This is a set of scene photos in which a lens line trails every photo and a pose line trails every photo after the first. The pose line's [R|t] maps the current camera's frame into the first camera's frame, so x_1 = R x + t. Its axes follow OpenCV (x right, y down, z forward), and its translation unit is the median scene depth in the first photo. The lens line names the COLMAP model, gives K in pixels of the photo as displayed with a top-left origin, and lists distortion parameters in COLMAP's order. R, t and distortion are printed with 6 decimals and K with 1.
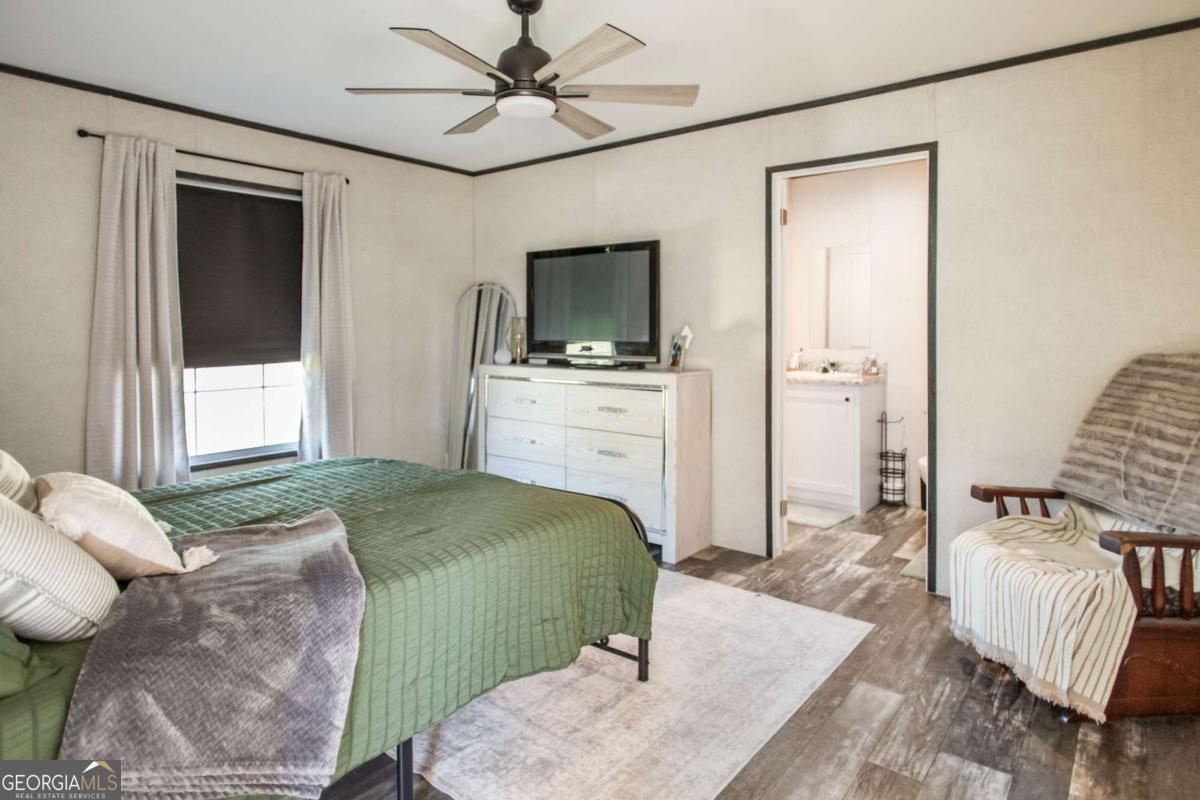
lens RADIAL K [[676.6, 0, 602.4], [0, 676.6, 371.4], [0, 0, 1]] dist [0.000972, 0.000153]
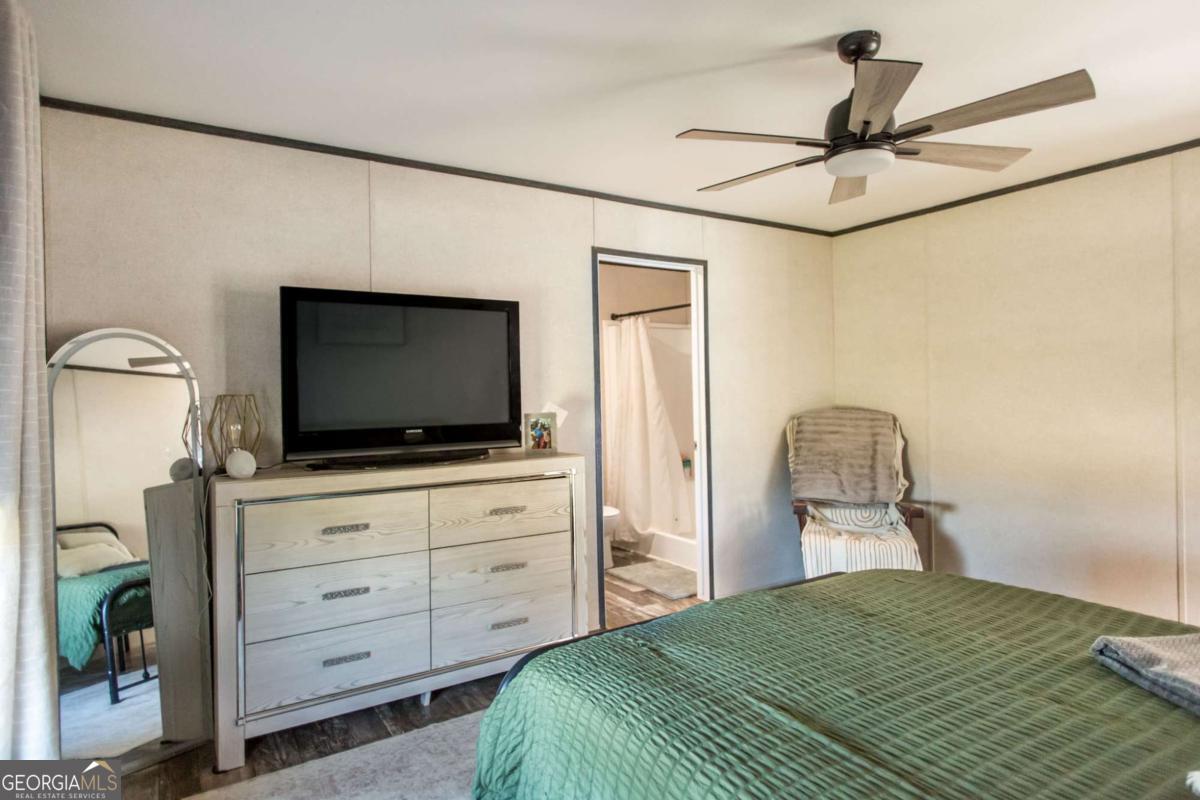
lens RADIAL K [[679.4, 0, 600.0], [0, 679.4, 400.0], [0, 0, 1]] dist [0.003687, 0.000618]
pose [[0.339295, -0.021595, 0.940432, -0.688417], [0.069835, 0.997556, -0.002288, -0.062393], [-0.938084, 0.066451, 0.339974, 0.619263]]
